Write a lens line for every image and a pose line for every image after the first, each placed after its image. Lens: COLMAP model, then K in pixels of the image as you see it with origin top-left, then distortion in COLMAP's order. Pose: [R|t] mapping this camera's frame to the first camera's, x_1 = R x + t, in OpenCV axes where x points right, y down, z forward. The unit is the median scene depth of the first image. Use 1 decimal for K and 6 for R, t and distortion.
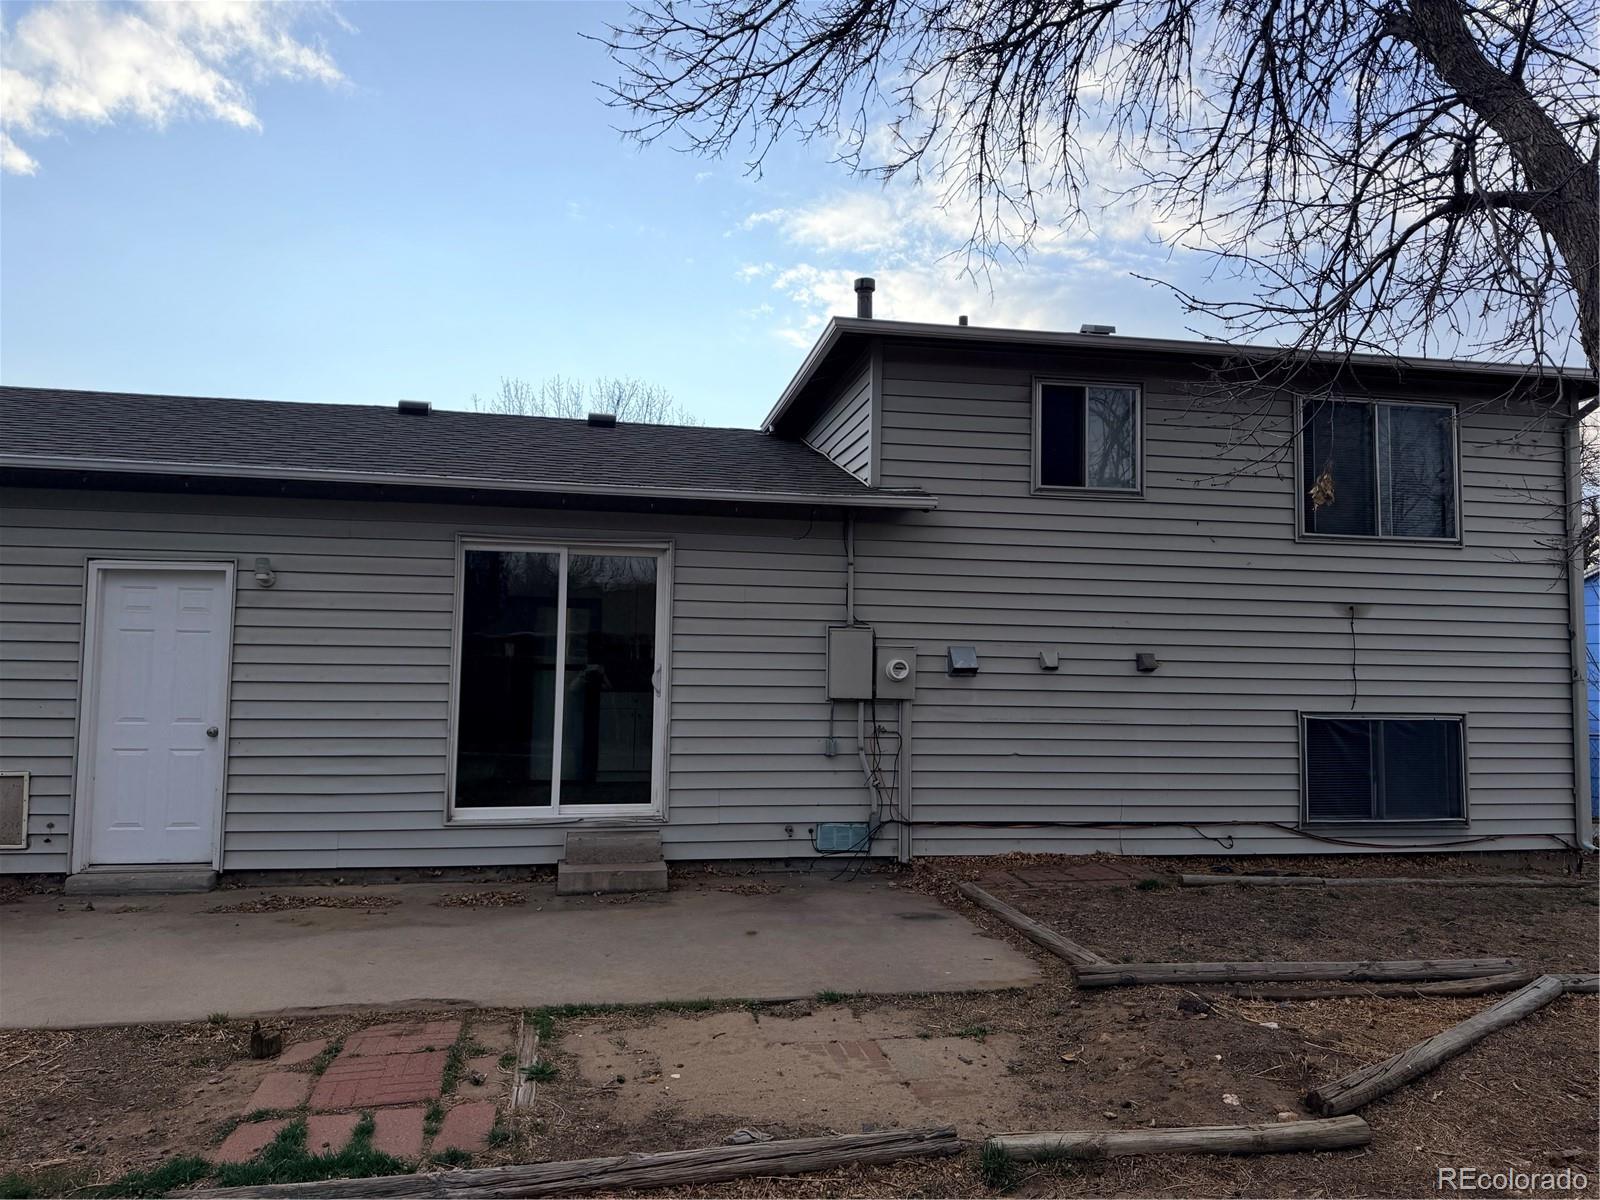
lens RADIAL K [[1129.1, 0, 806.2], [0, 1129.1, 602.5], [0, 0, 1]] dist [0.046819, -0.058593]
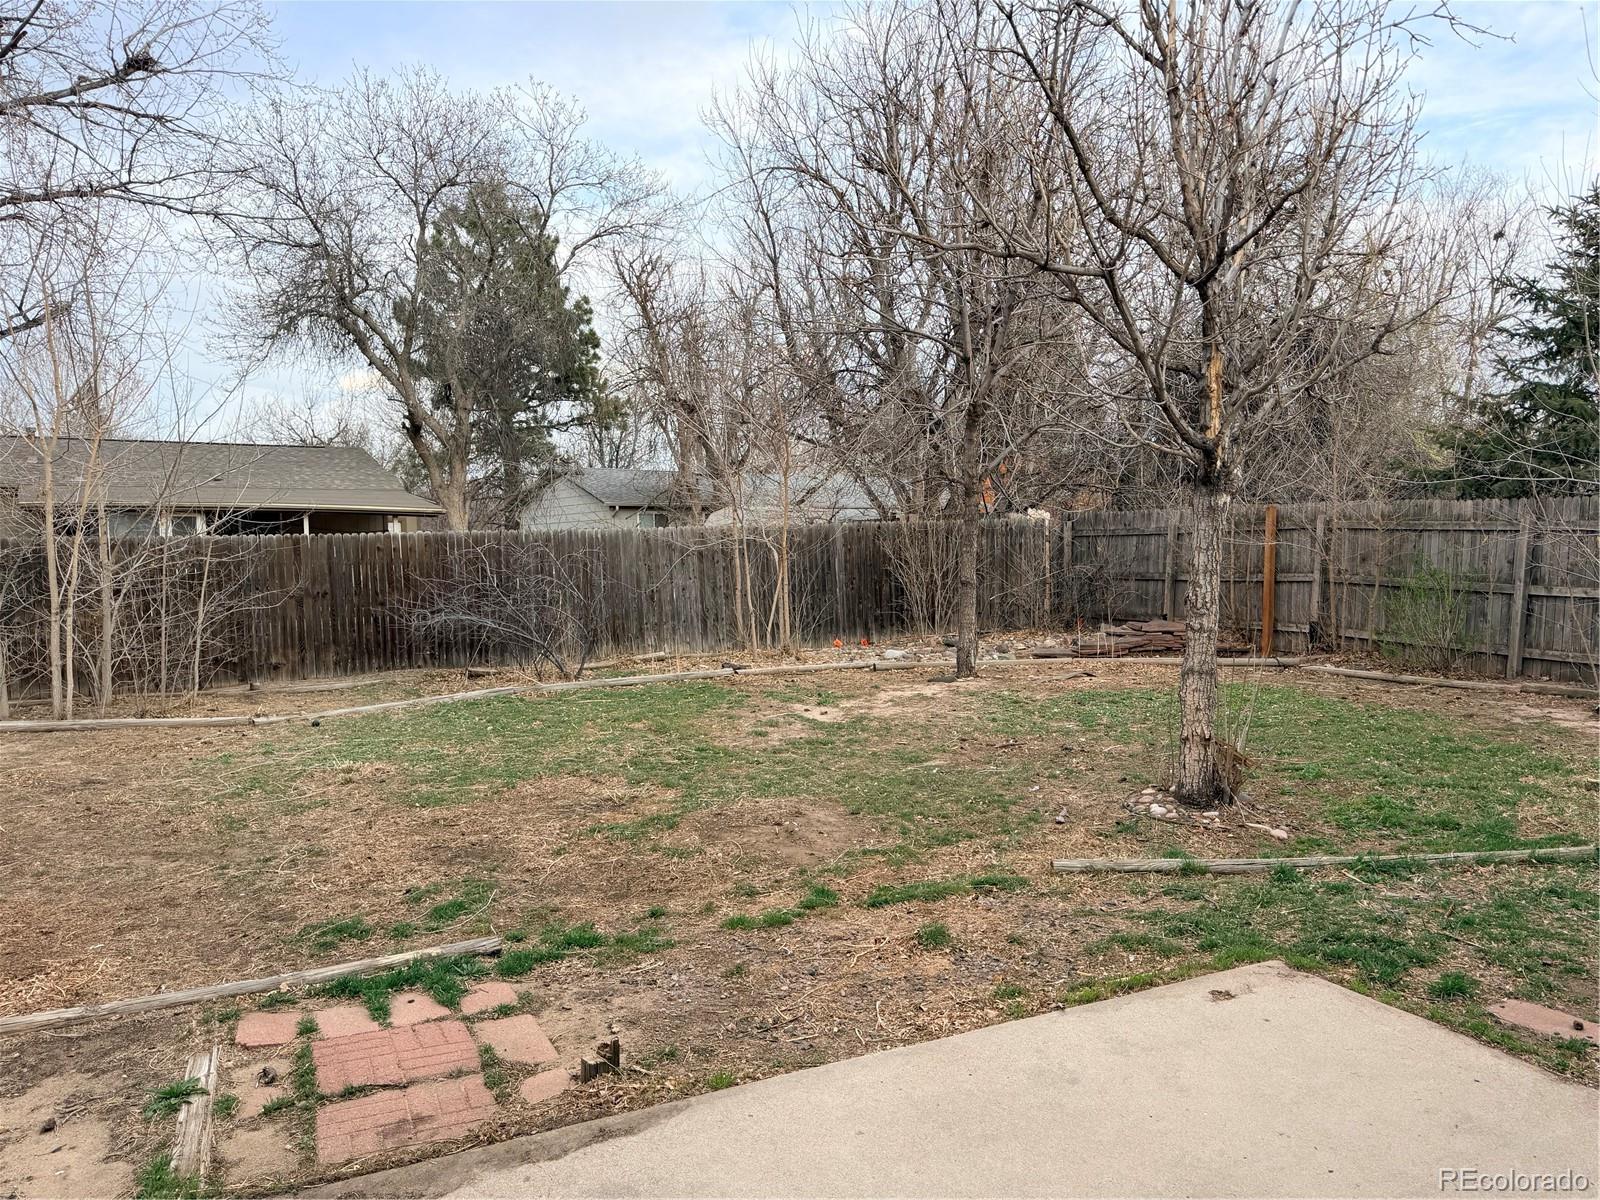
lens RADIAL K [[1121.9, 0, 803.7], [0, 1121.9, 604.9], [0, 0, 1]] dist [0.098687, -0.129098]
pose [[-0.969989, 0.013823, -0.242756, -0.245788], [0.017245, 0.999780, -0.011976, 0.062704], [0.242537, -0.015803, -0.970013, 0.987604]]
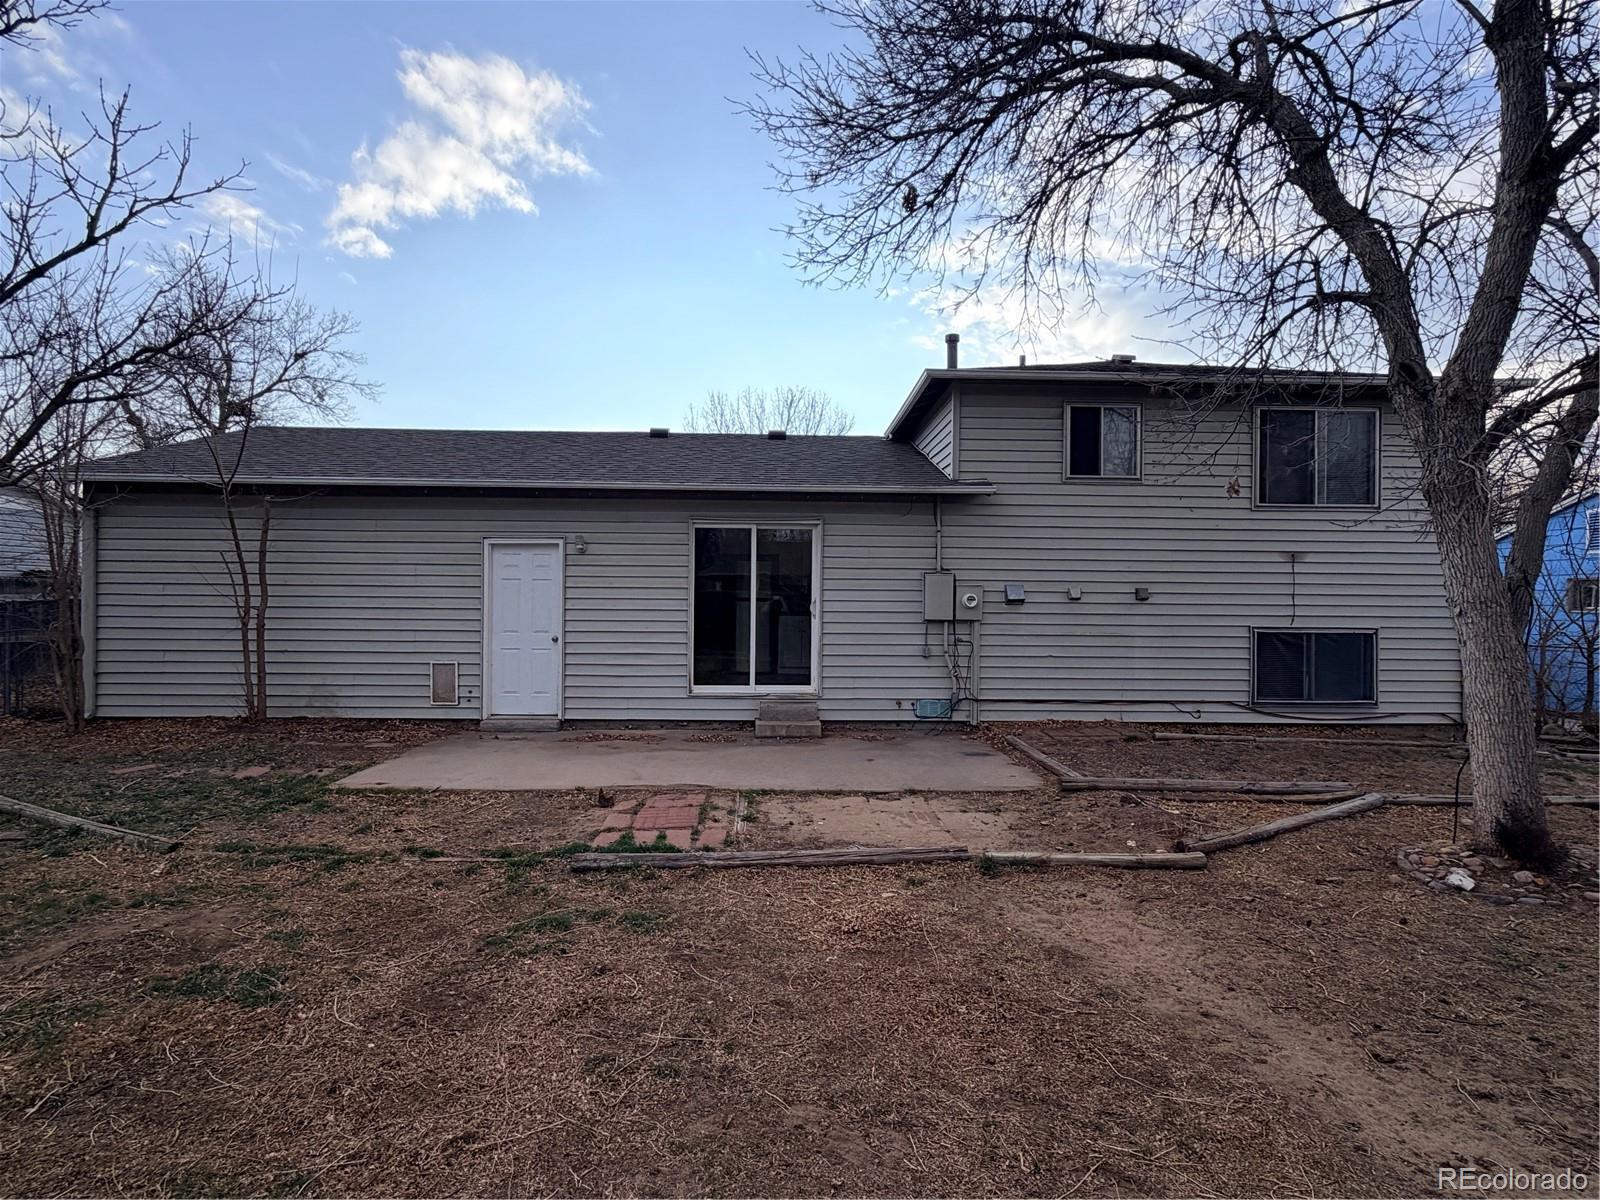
lens RADIAL K [[840.3, 0, 800.0], [0, 840.3, 600.0], [0, 0, 1]] dist [-0.000150, -0.000139]
pose [[0.987522, -0.005356, -0.157392, 0.037361], [0.014795, 0.998157, 0.058860, -0.012660], [0.156787, -0.060454, 0.985781, -0.176337]]
